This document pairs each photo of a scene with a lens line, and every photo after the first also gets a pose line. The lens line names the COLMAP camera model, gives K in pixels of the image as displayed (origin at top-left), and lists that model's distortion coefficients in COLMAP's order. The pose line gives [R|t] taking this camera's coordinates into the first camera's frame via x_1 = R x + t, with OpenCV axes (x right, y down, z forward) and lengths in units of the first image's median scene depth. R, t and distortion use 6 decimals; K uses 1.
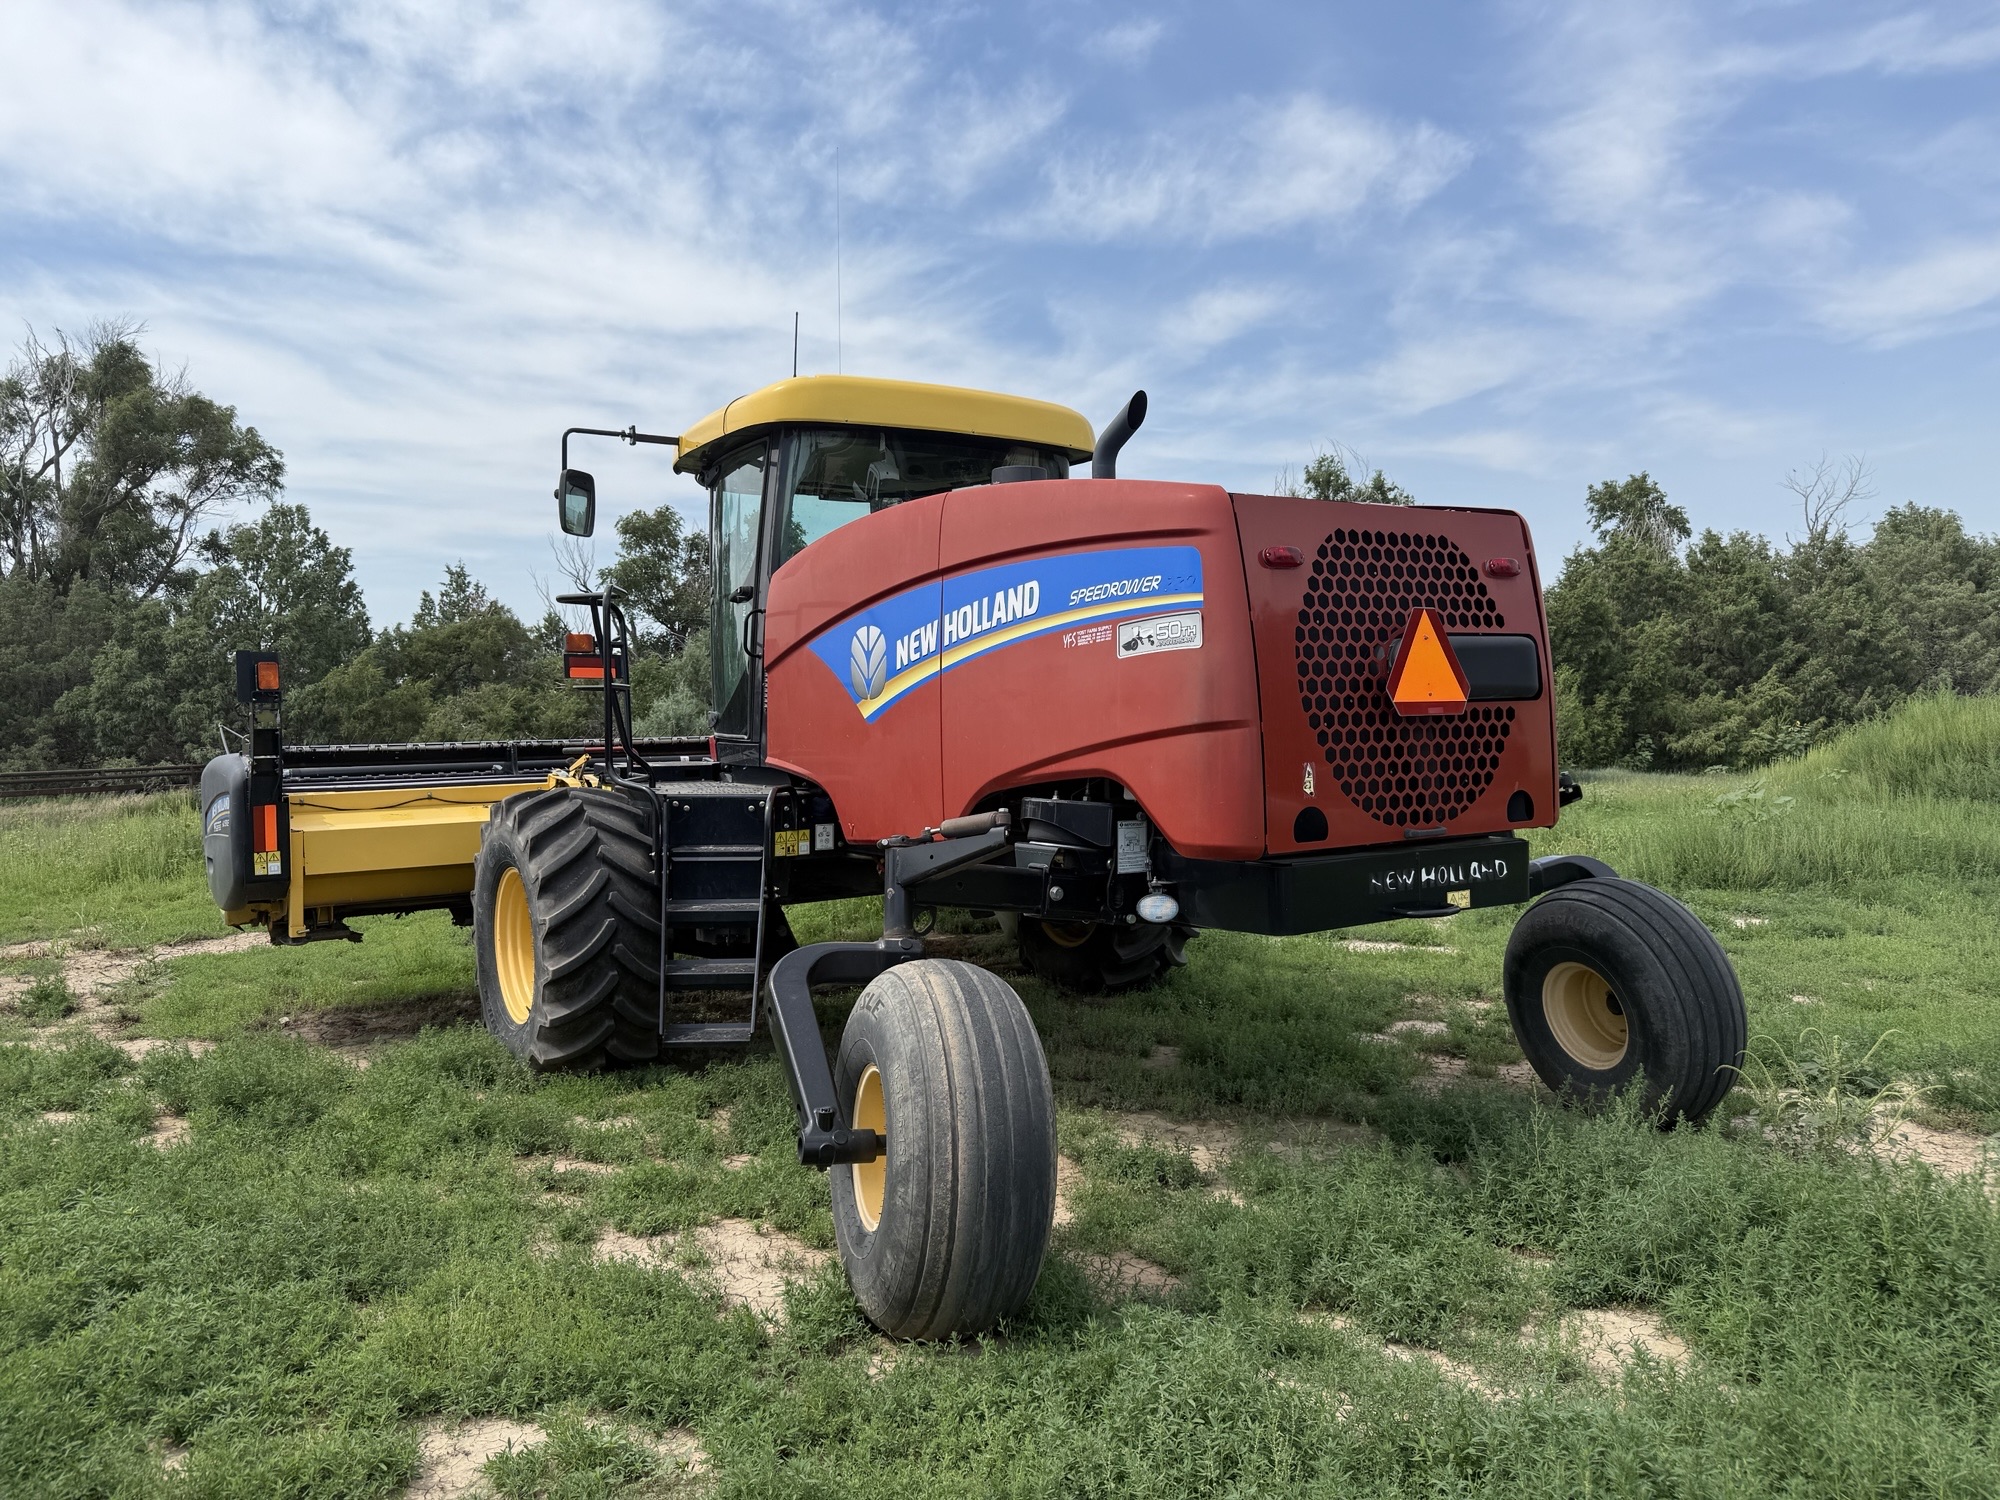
lens RADIAL K [[1425.2, 0, 1002.6], [0, 1425.2, 746.5], [0, 0, 1]] dist [0.019745, -0.022716]
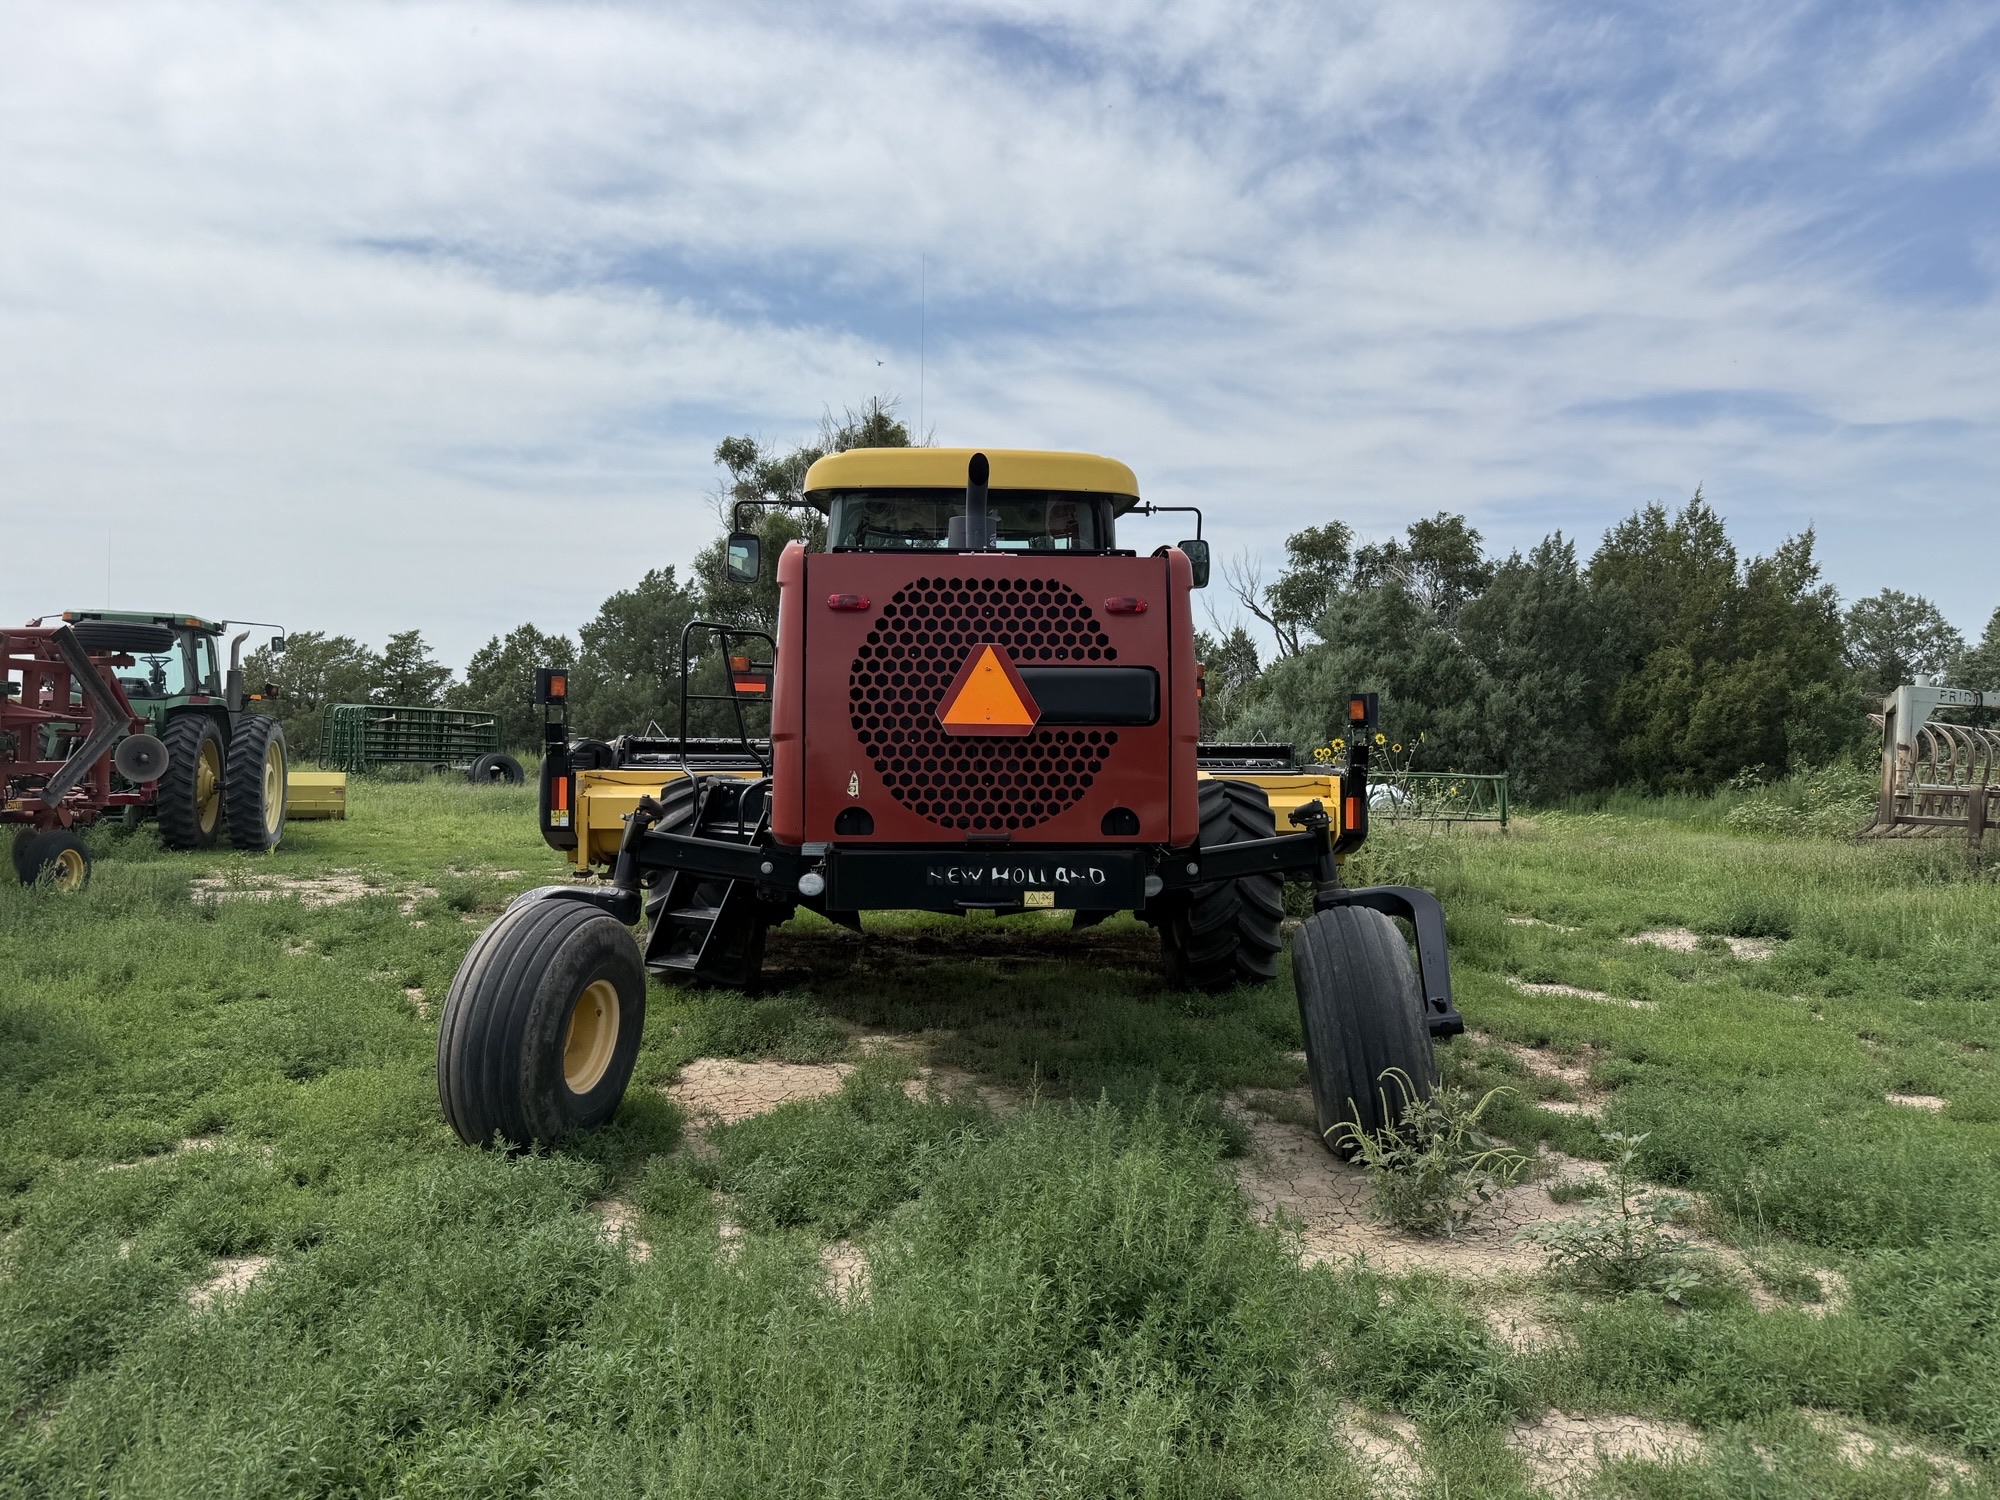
lens RADIAL K [[1425.2, 0, 1017.2], [0, 1425.2, 749.3], [0, 0, 1]] dist [0.019745, -0.022716]
pose [[0.867829, 0.037386, -0.495455, 0.866876], [-0.040007, 0.999185, 0.005321, -0.017566], [0.495250, 0.015204, 0.868617, 0.002735]]
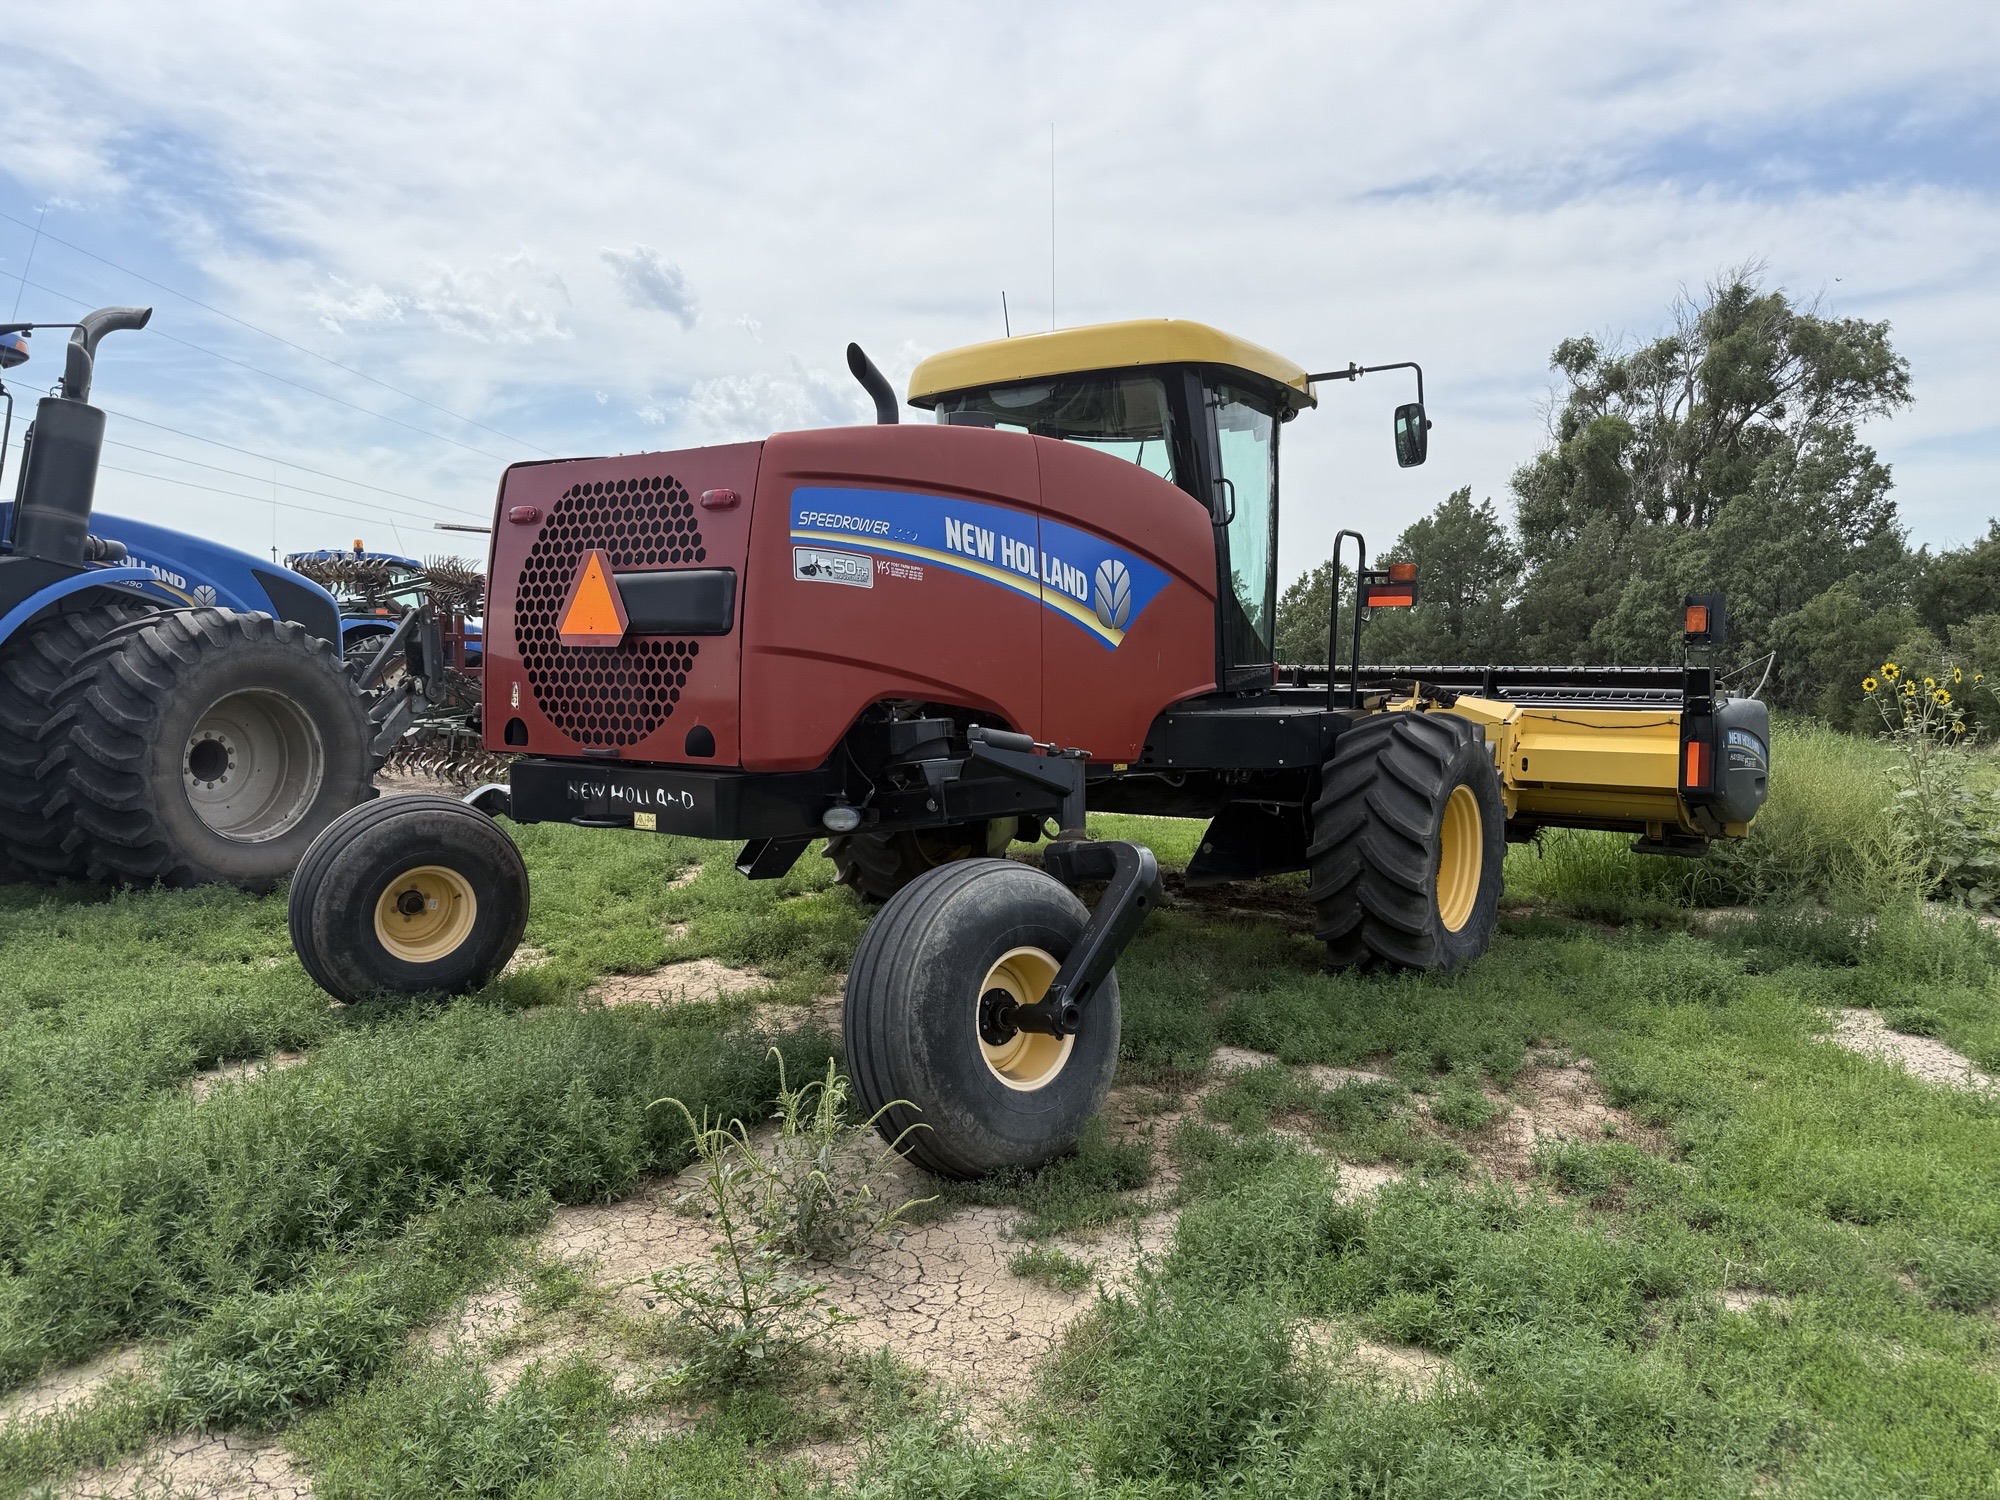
lens RADIAL K [[1425.2, 0, 982.9], [0, 1425.2, 769.5], [0, 0, 1]] dist [0.019745, -0.022716]
pose [[0.358210, 0.100056, -0.928264, 1.405711], [-0.038031, 0.994980, 0.092571, -0.040042], [0.932866, 0.002143, 0.360217, 0.855118]]
